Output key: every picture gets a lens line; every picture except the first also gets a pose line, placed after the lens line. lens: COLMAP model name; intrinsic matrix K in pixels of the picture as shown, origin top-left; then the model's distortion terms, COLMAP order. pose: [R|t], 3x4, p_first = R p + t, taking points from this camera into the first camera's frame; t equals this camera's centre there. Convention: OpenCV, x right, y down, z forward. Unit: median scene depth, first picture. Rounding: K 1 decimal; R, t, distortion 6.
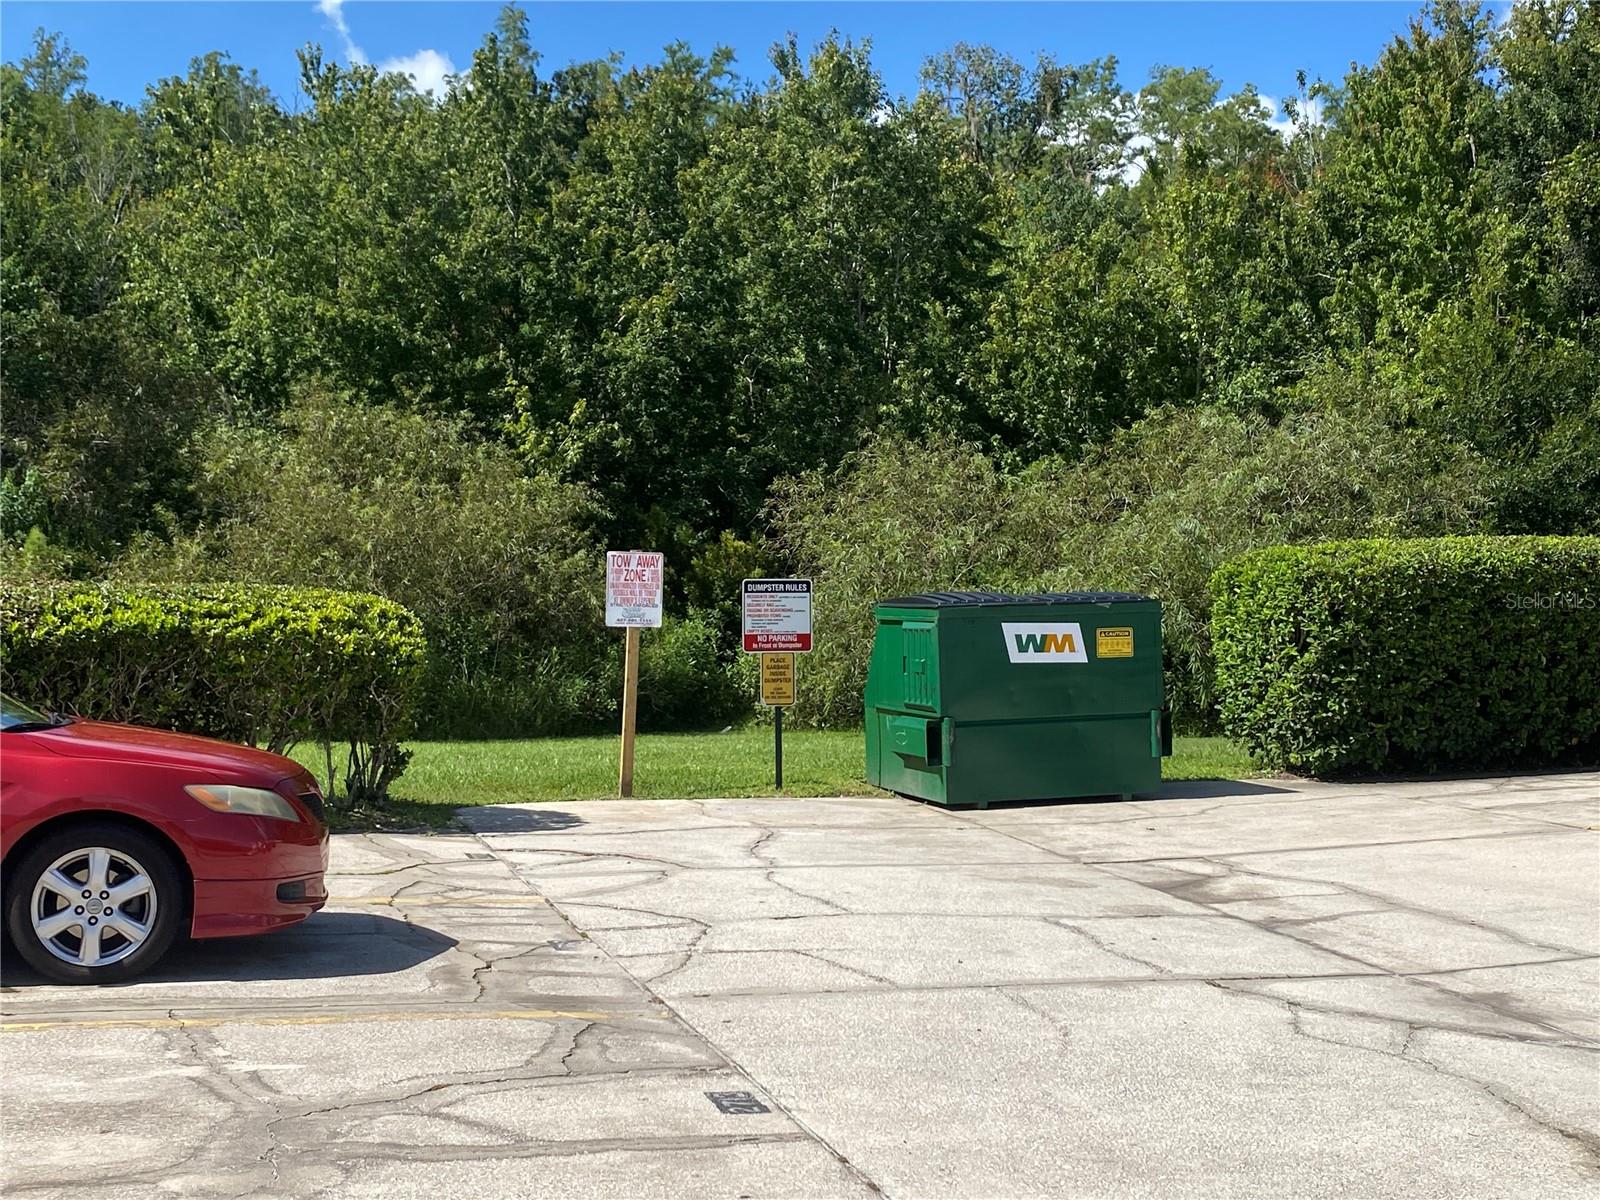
lens RADIAL K [[1975.8, 0, 800.7], [0, 1975.8, 633.0], [0, 0, 1]] dist [0.131399, -0.479237]
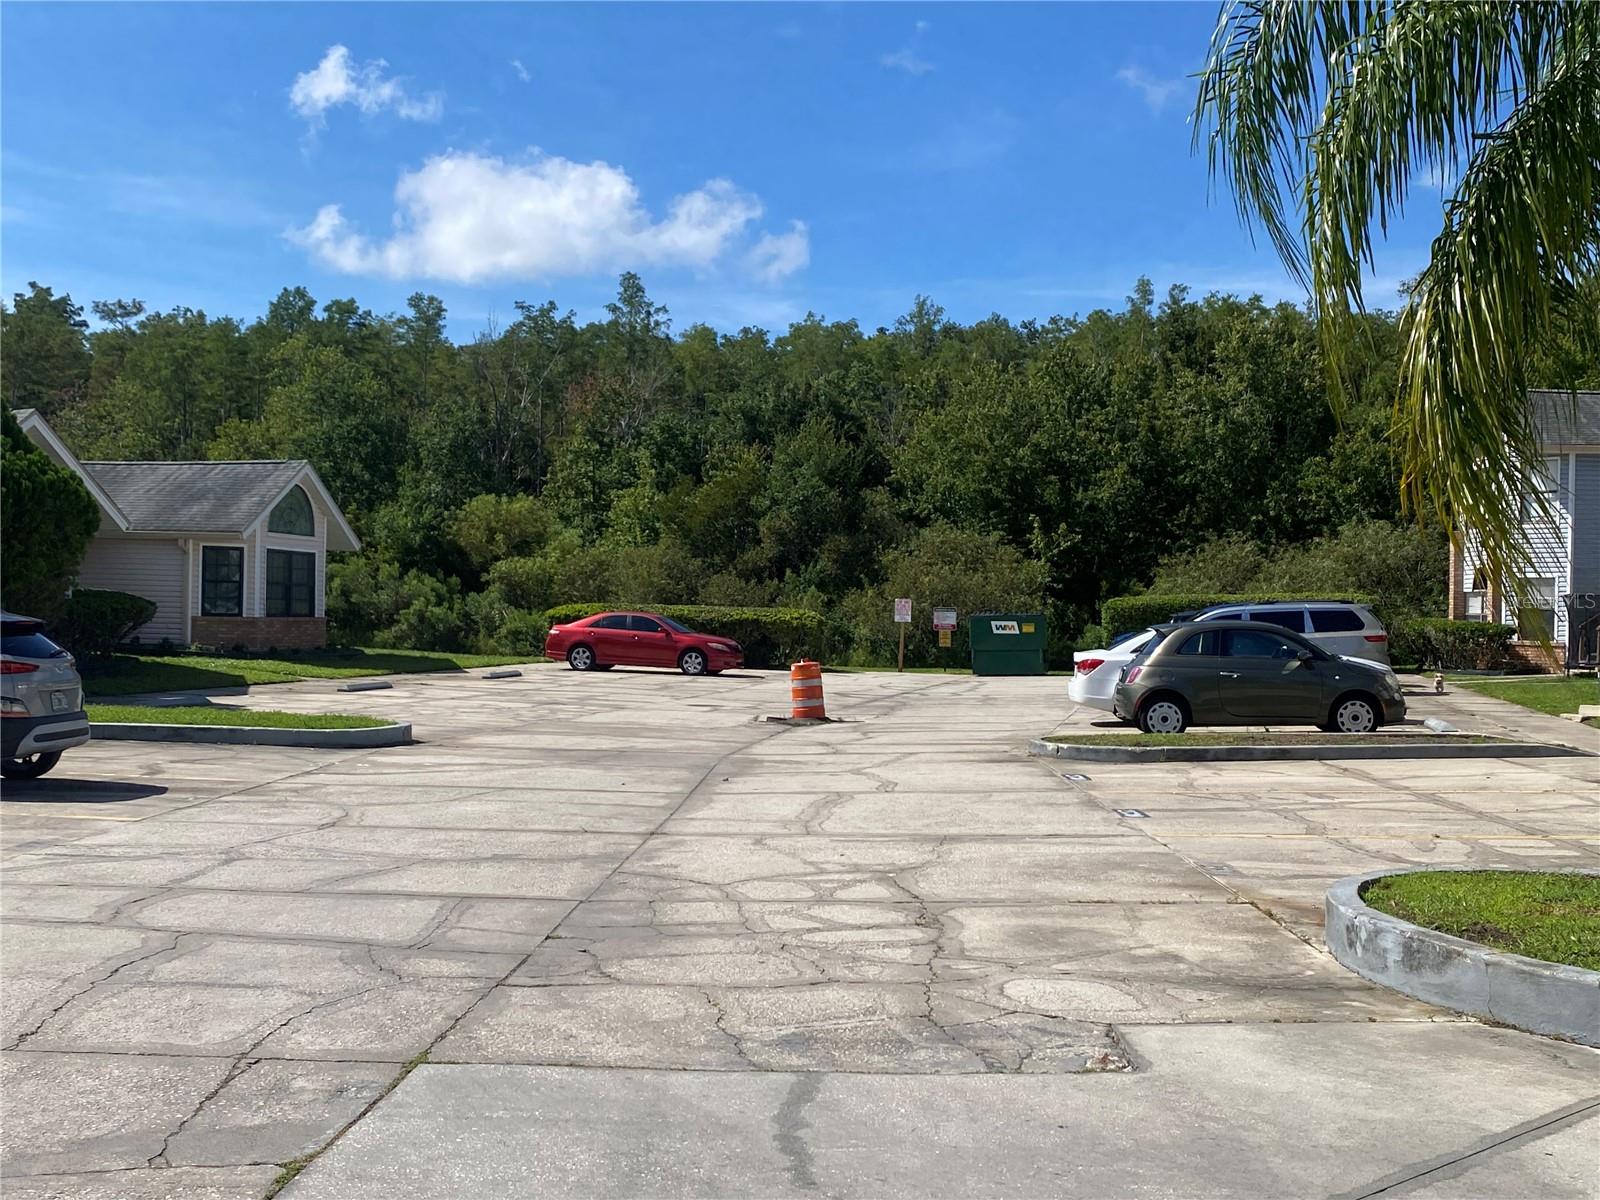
lens RADIAL K [[1753.6, 0, 800.0], [0, 1753.6, 600.0], [0, 0, 1]] dist [0.000501, 0.000775]
pose [[0.868764, 0.004934, -0.495202, 1.269112], [-0.019061, 0.999543, -0.023481, 0.034243], [0.494860, 0.029839, 0.868460, -1.709086]]
